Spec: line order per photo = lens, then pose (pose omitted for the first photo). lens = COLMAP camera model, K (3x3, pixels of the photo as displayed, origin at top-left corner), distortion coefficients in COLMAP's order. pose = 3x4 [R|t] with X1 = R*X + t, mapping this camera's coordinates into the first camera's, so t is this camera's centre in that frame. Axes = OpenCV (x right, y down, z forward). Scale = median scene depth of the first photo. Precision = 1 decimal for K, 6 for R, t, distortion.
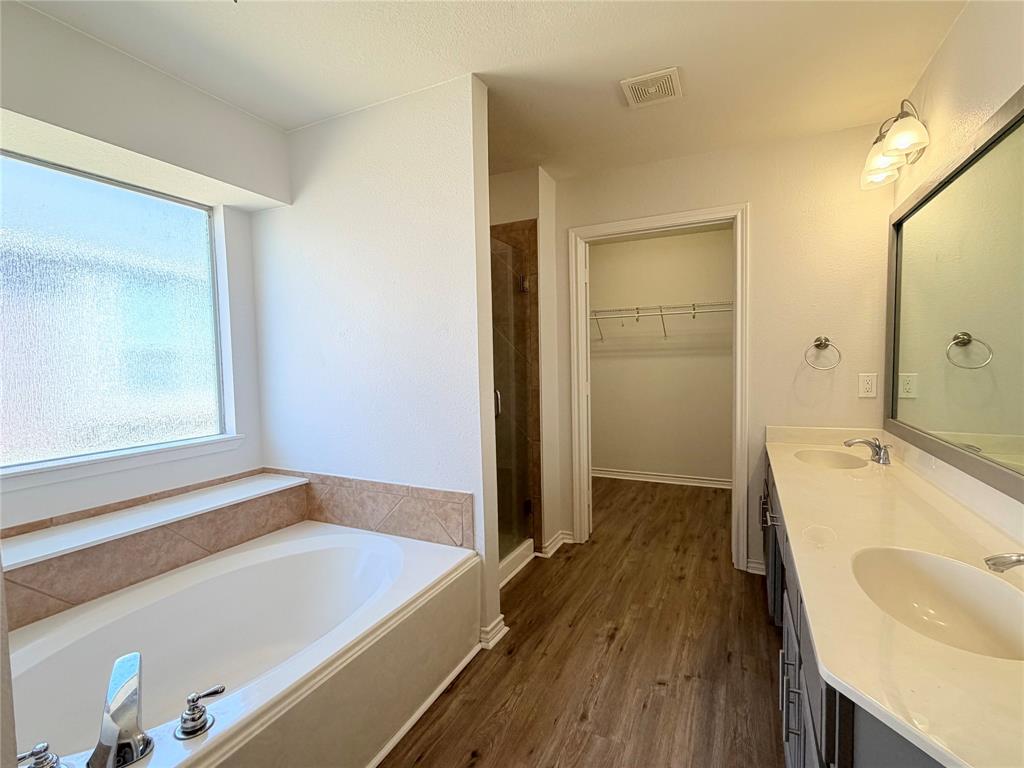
lens RADIAL K [[475.5, 0, 513.4], [0, 475.5, 385.2], [0, 0, 1]] dist [0.029752, 0.000312]
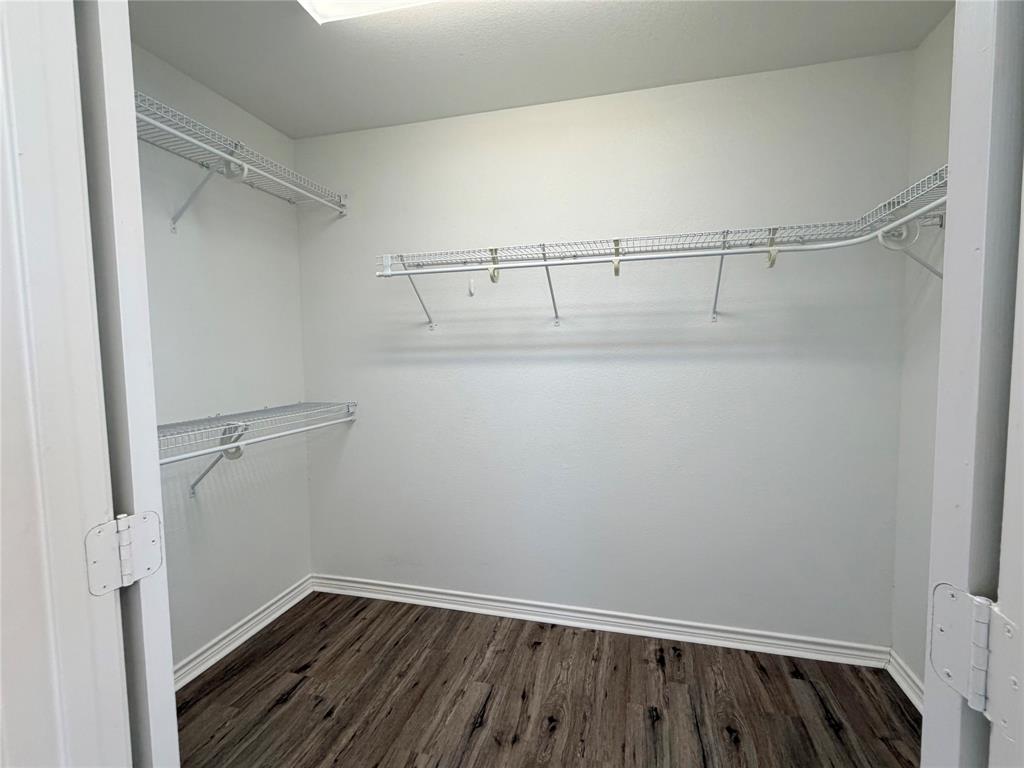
lens RADIAL K [[475.5, 0, 519.0], [0, 475.5, 384.6], [0, 0, 1]] dist [0.029752, 0.000312]
pose [[0.980690, -0.006254, 0.195471, 0.349769], [0.004428, 0.999942, 0.009777, -0.076559], [-0.195521, -0.008723, 0.980661, 1.004913]]
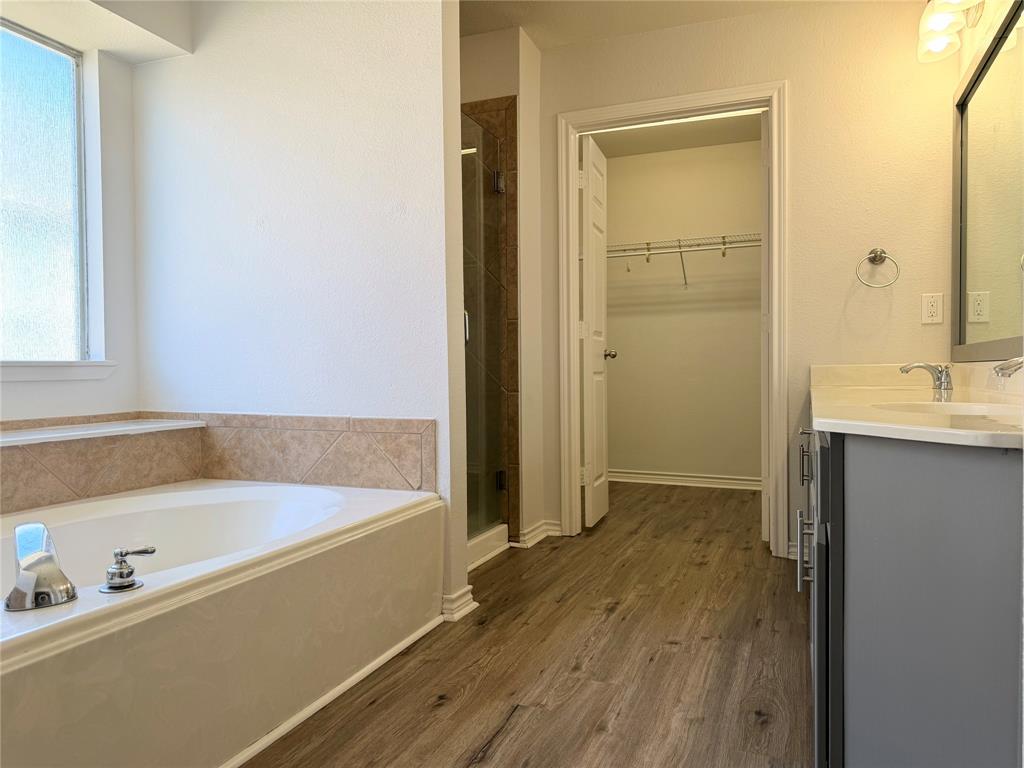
lens RADIAL K [[716.9, 0, 511.1], [0, 716.9, 385.2], [0, 0, 1]] dist [0.064534, -0.036083]
pose [[0.998017, 0.011689, 0.061848, -0.029579], [-0.009056, 0.999047, -0.042689, 0.186703], [-0.062288, 0.042045, 0.997172, -0.147284]]
